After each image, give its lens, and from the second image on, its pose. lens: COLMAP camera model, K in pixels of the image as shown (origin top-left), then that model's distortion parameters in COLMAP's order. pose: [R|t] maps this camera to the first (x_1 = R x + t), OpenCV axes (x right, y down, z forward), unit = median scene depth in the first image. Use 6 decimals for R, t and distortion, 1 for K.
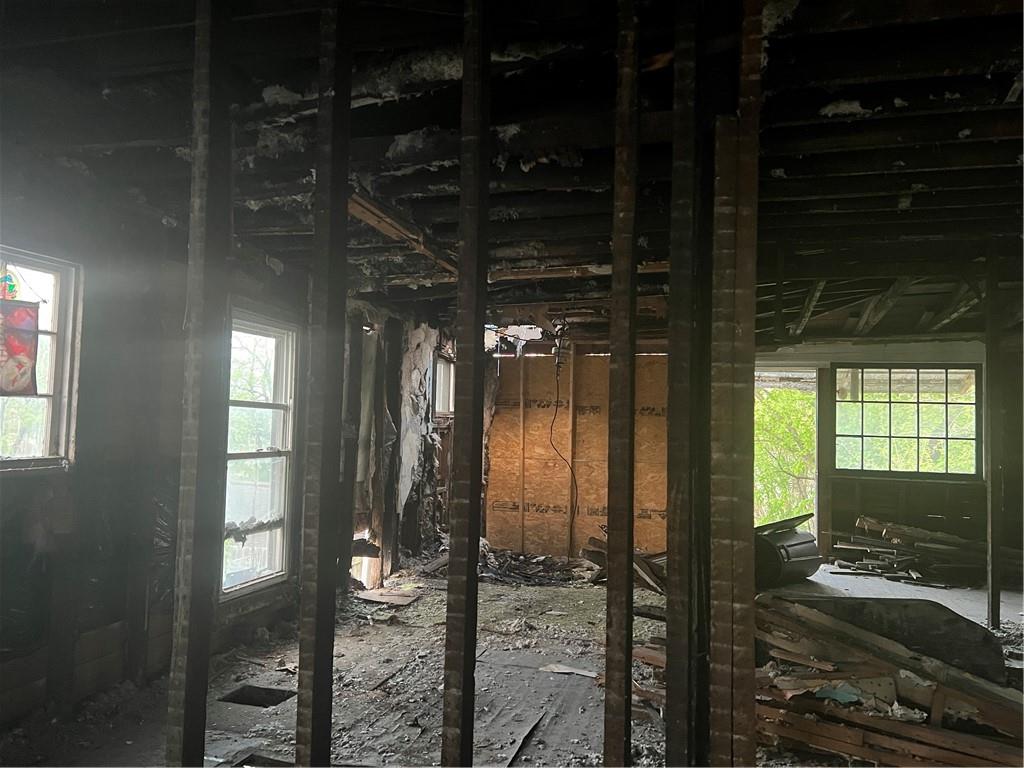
lens RADIAL K [[767.6, 0, 513.8], [0, 767.6, 375.3], [0, 0, 1]] dist [0.051418, -0.053795]
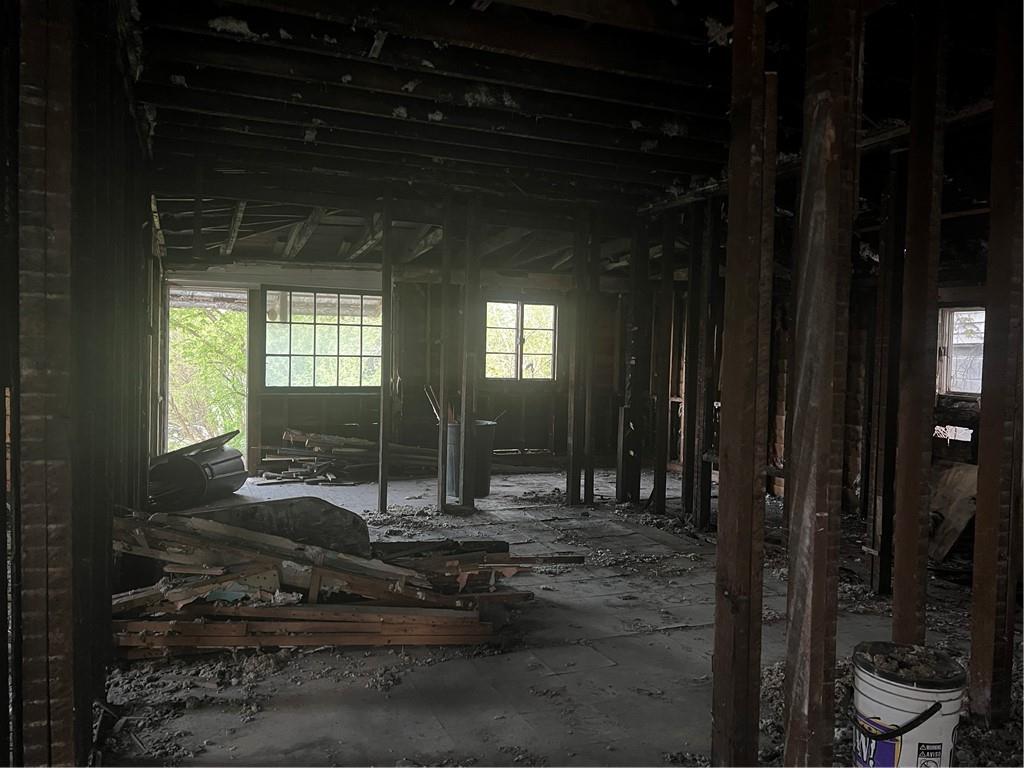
lens RADIAL K [[767.6, 0, 513.8], [0, 767.6, 375.3], [0, 0, 1]] dist [0.051418, -0.053795]
pose [[0.783656, -0.029942, 0.620472, 0.058988], [-0.032606, 0.995478, 0.089221, 0.002484], [-0.620338, -0.090150, 0.779136, -0.036383]]
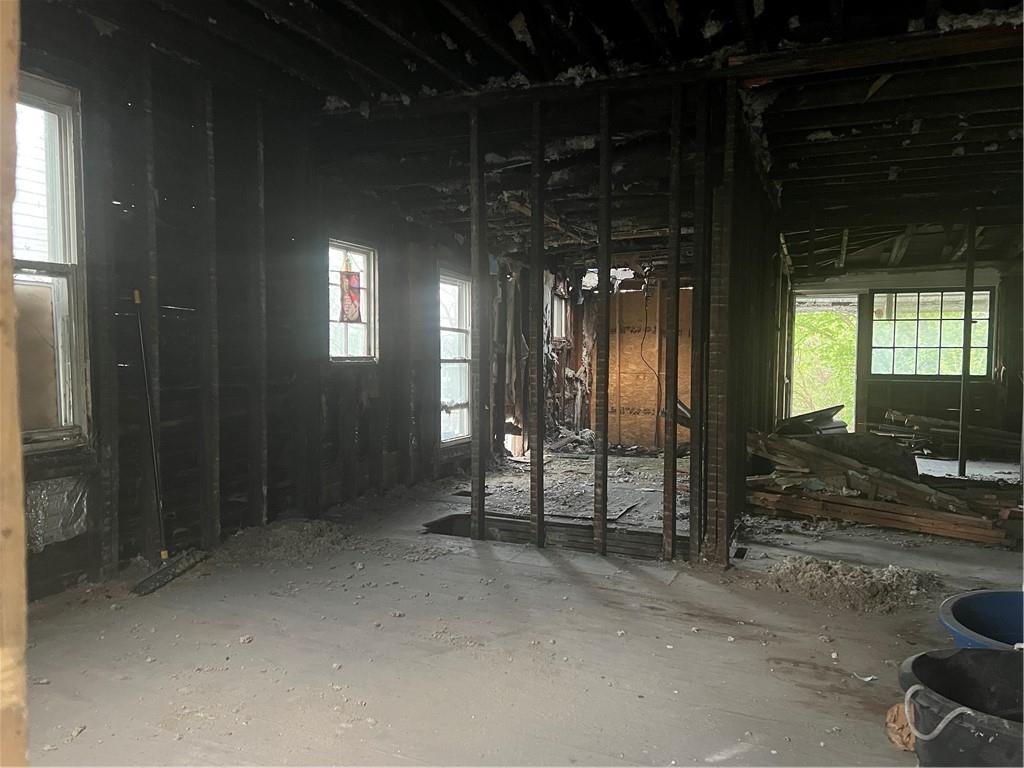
lens RADIAL K [[773.1, 0, 510.0], [0, 773.1, 392.0], [0, 0, 1]] dist [0.082225, -0.123964]
pose [[0.992676, -0.013872, -0.120007, -0.029212], [0.026290, 0.994383, 0.102524, 0.006963], [0.117911, -0.104928, 0.987465, -0.603699]]
